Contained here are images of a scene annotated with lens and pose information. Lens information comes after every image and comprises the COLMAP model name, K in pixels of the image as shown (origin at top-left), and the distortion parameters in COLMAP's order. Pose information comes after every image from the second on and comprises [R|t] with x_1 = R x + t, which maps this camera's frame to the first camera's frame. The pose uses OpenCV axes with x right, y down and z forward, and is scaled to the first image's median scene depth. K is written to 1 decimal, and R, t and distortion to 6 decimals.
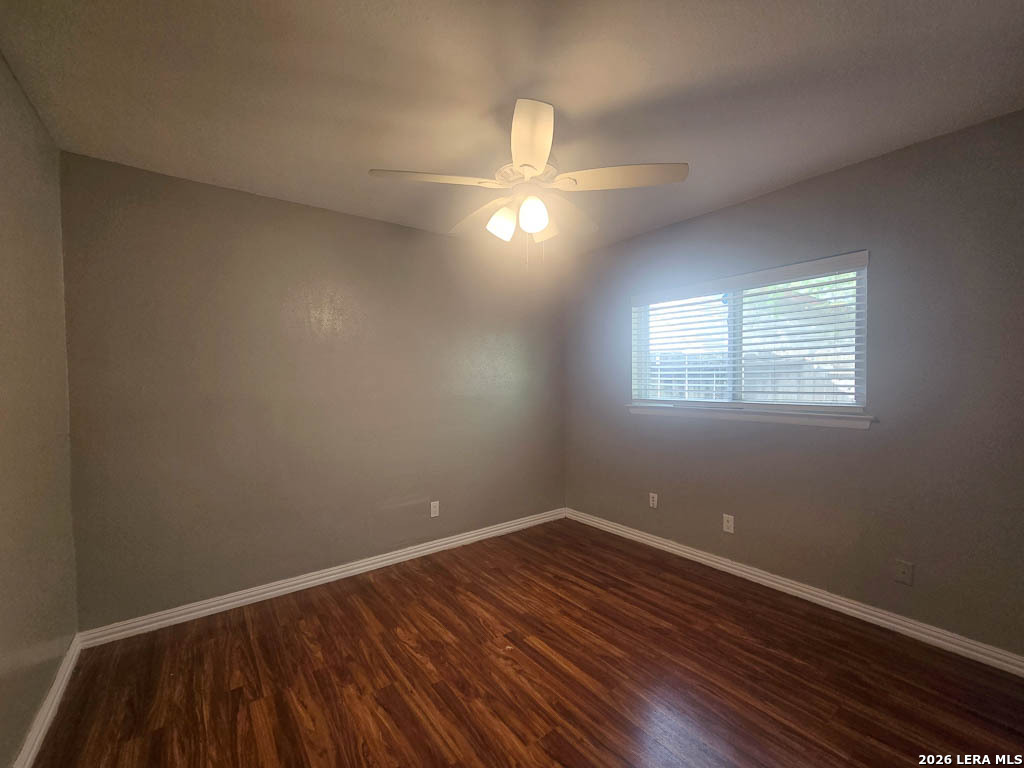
lens RADIAL K [[420.7, 0, 505.7], [0, 420.7, 386.7], [0, 0, 1]] dist [0.001529, 0.000006]
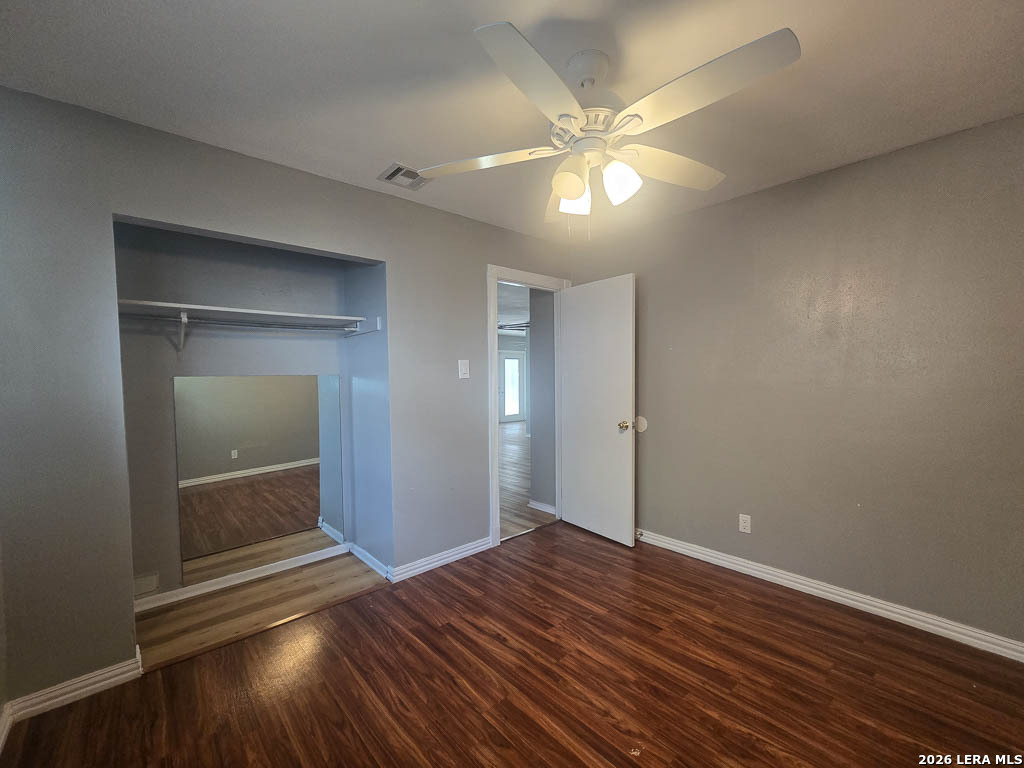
lens RADIAL K [[420.7, 0, 510.1], [0, 420.7, 383.2], [0, 0, 1]] dist [0.001529, 0.000006]
pose [[-0.994327, 0.025869, -0.103175, 0.326590], [0.021679, 0.998902, 0.041526, -0.043195], [0.104136, 0.039053, -0.993796, 1.975370]]
